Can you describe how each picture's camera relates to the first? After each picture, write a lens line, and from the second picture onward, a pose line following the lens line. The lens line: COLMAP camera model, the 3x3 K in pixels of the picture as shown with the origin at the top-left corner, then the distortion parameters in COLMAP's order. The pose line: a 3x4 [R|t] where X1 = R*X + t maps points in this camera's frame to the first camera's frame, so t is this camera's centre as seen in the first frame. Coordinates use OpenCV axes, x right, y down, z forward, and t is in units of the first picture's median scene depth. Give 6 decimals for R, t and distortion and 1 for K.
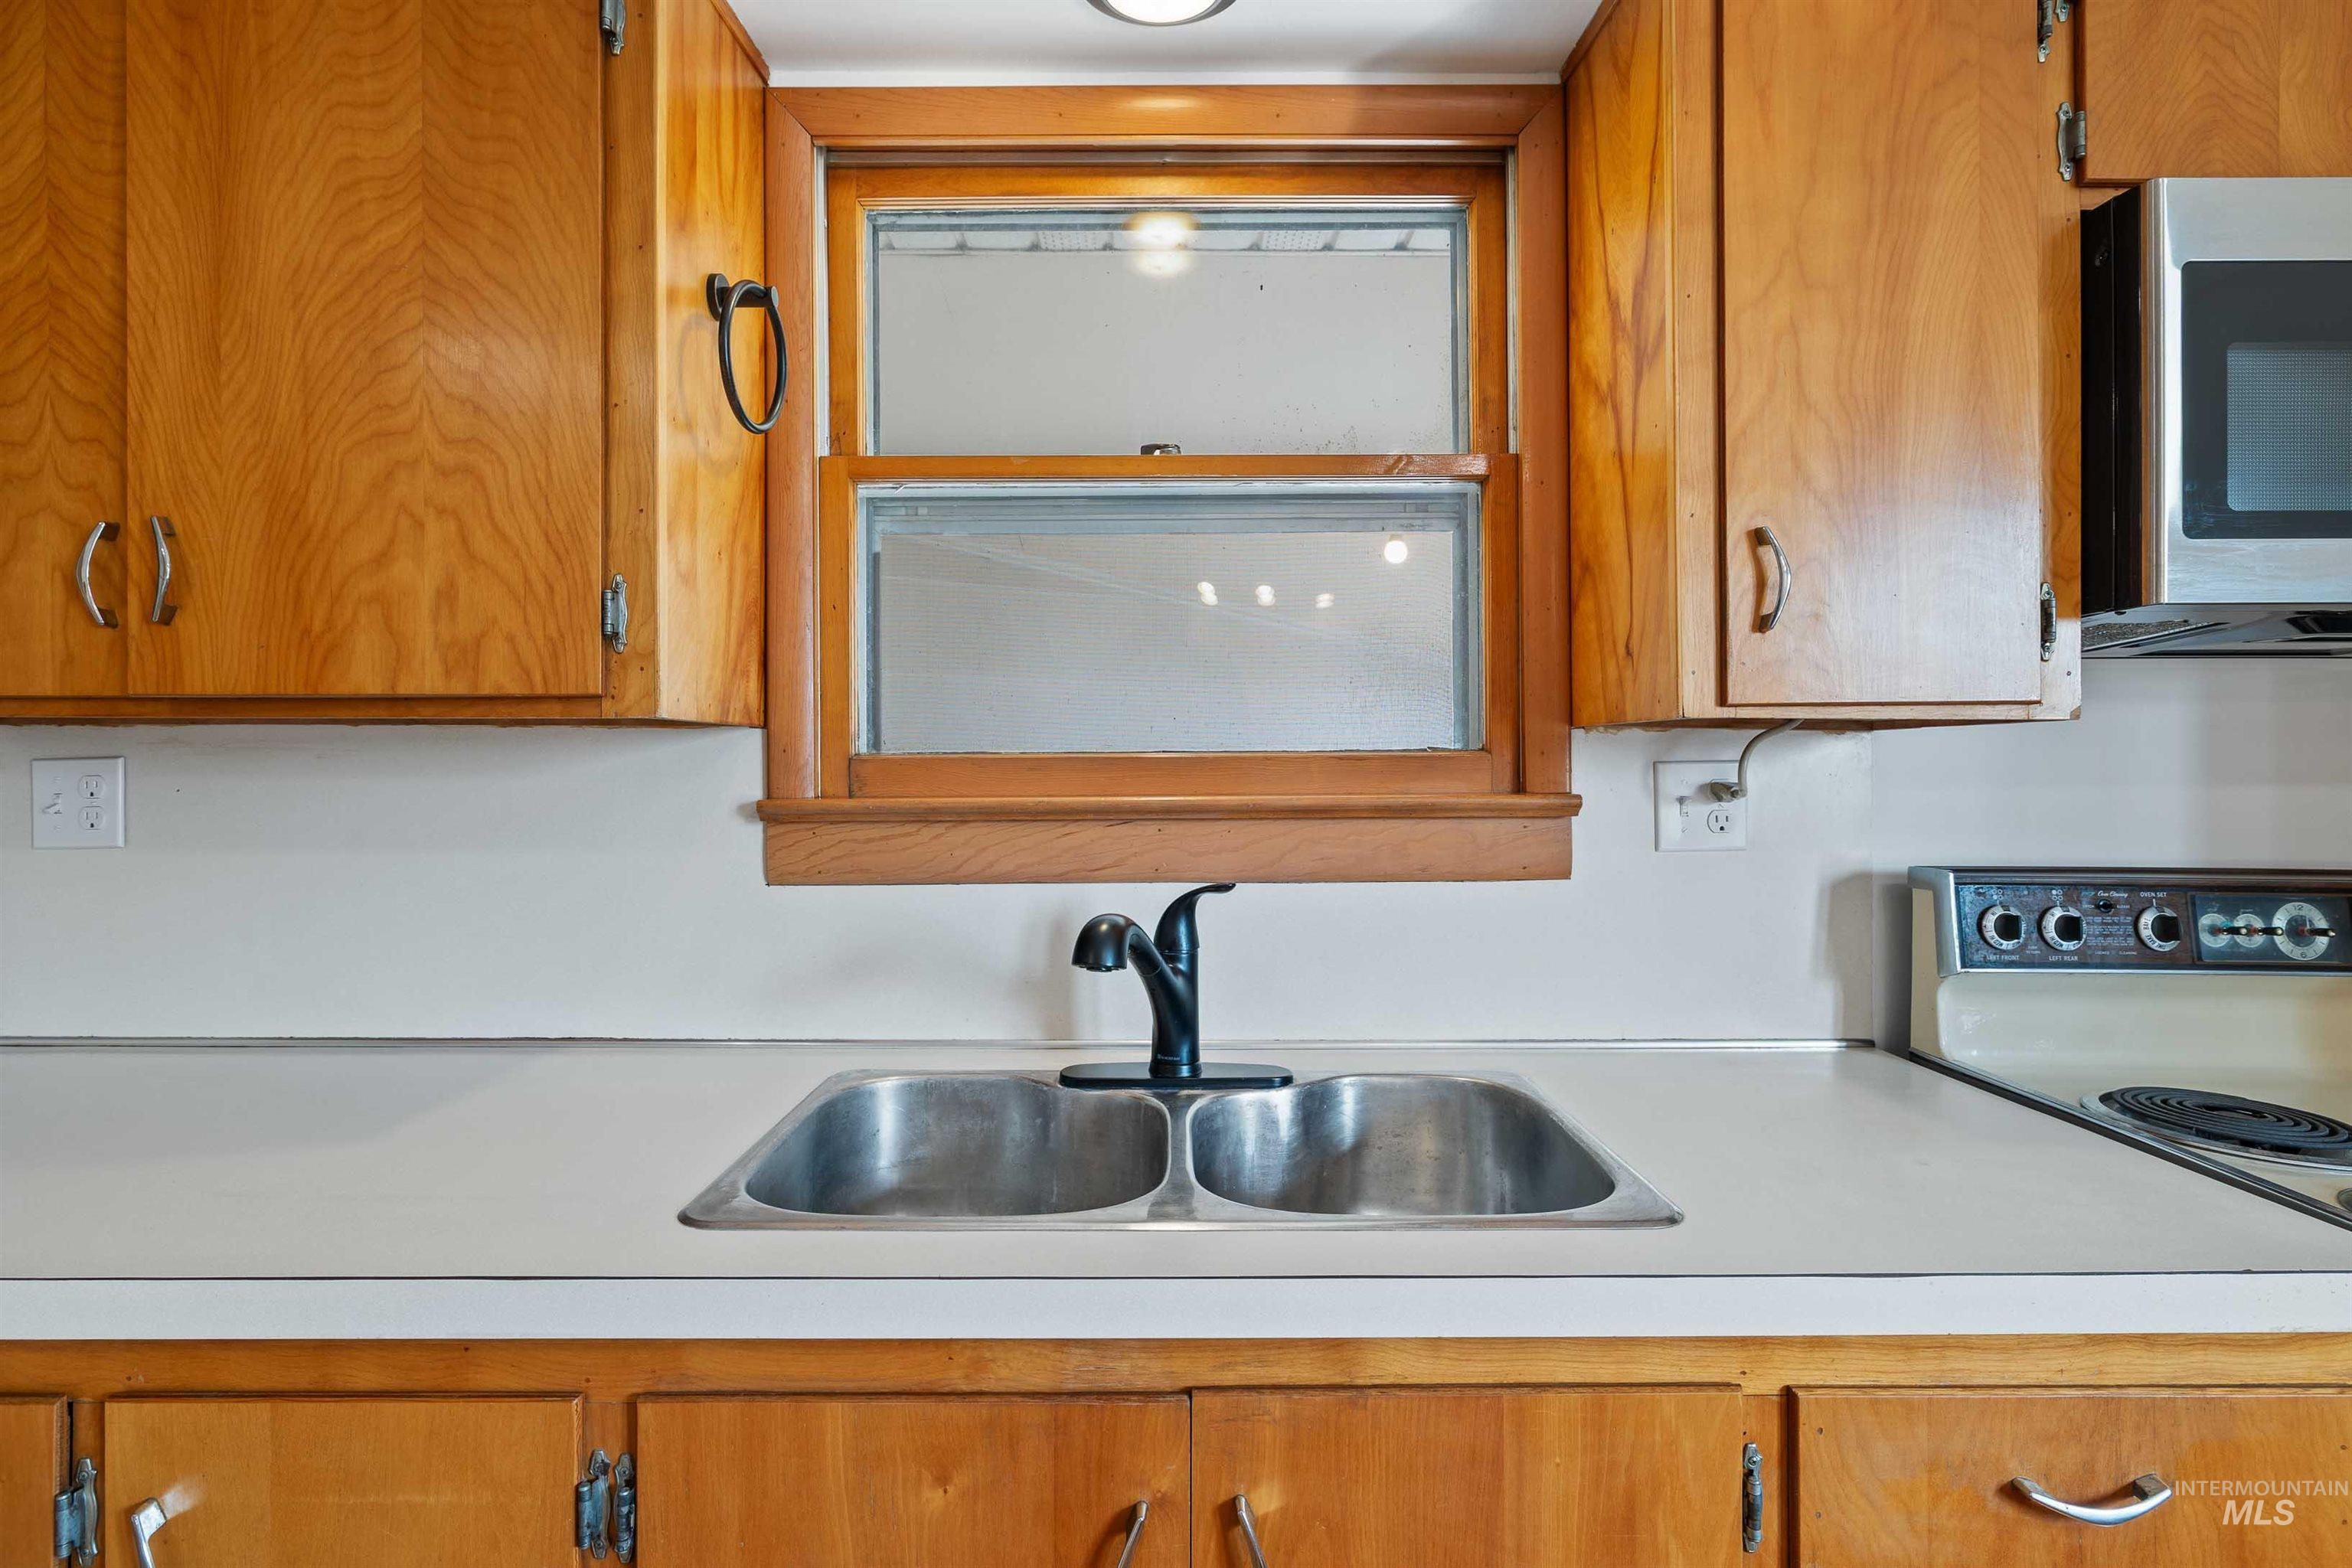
lens RADIAL K [[1148.6, 0, 1168.6], [0, 1148.6, 766.1], [0, 0, 1]] dist [-0.004470, -0.000431]
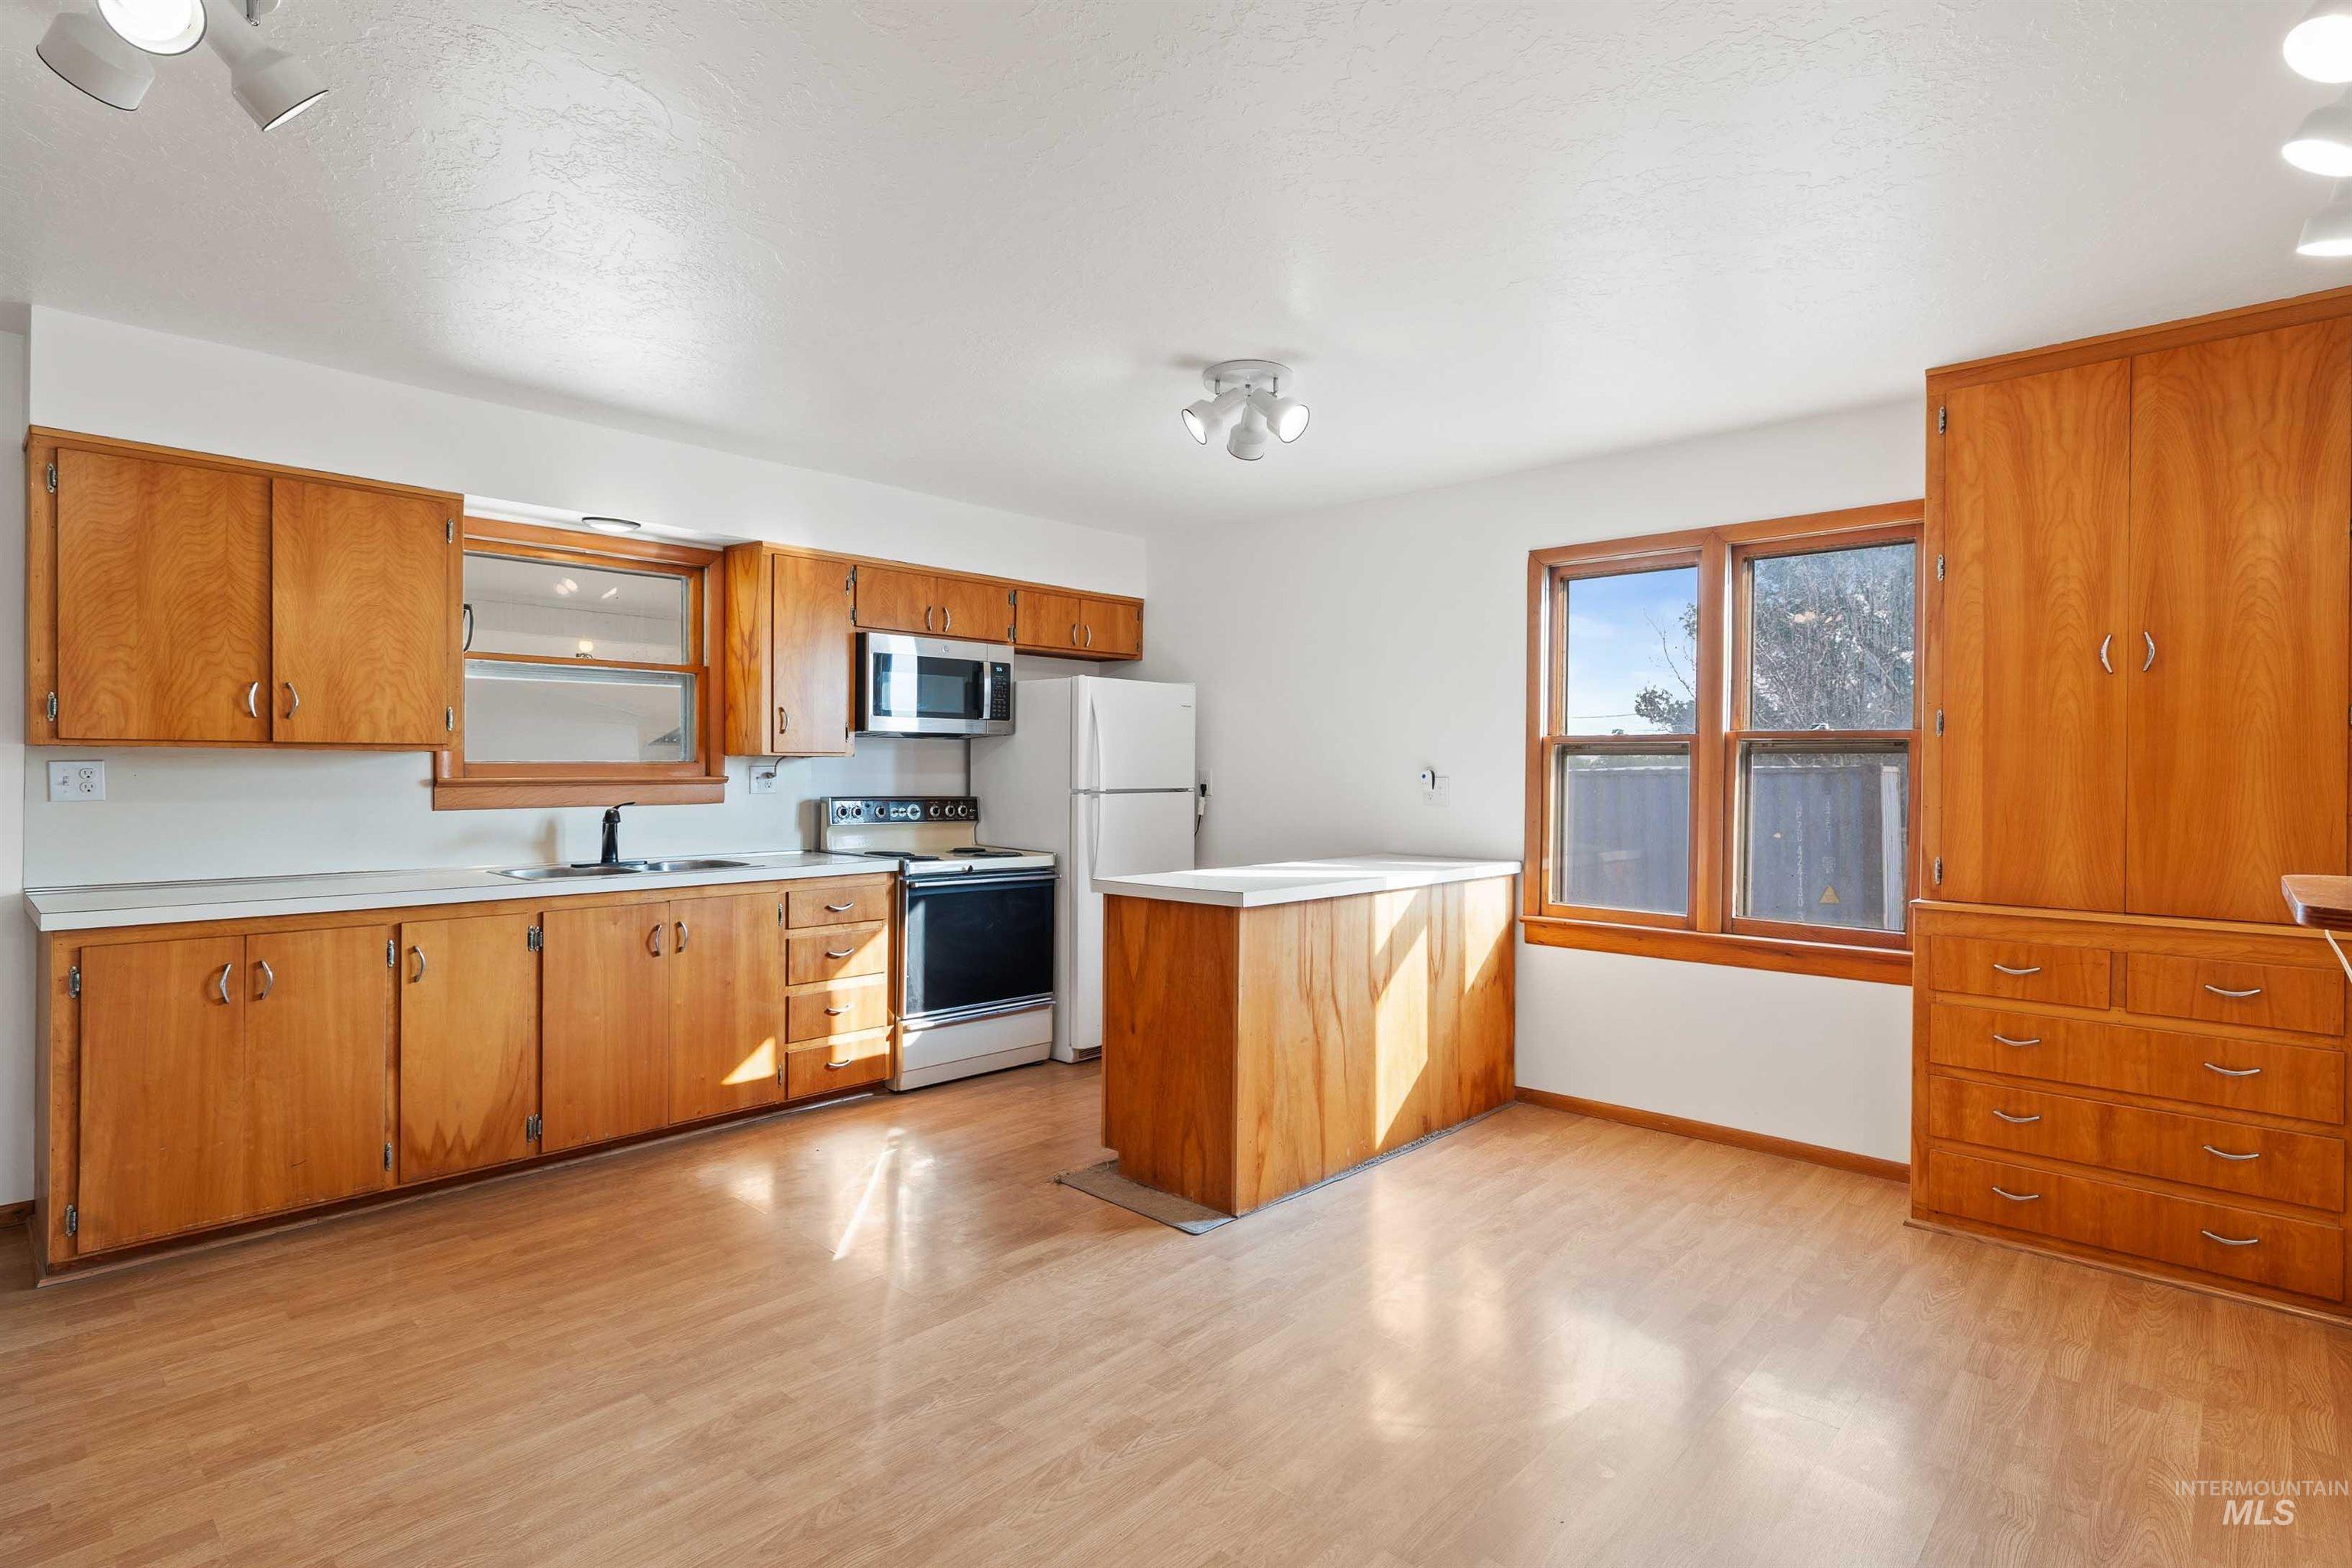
lens RADIAL K [[1148.6, 0, 1168.6], [0, 1148.6, 766.1], [0, 0, 1]] dist [-0.004470, -0.000431]
pose [[0.686142, 0.004814, 0.727452, -1.302505], [-0.004653, 0.999987, -0.002229, -0.002569], [-0.727453, -0.001855, 0.686155, -2.418426]]
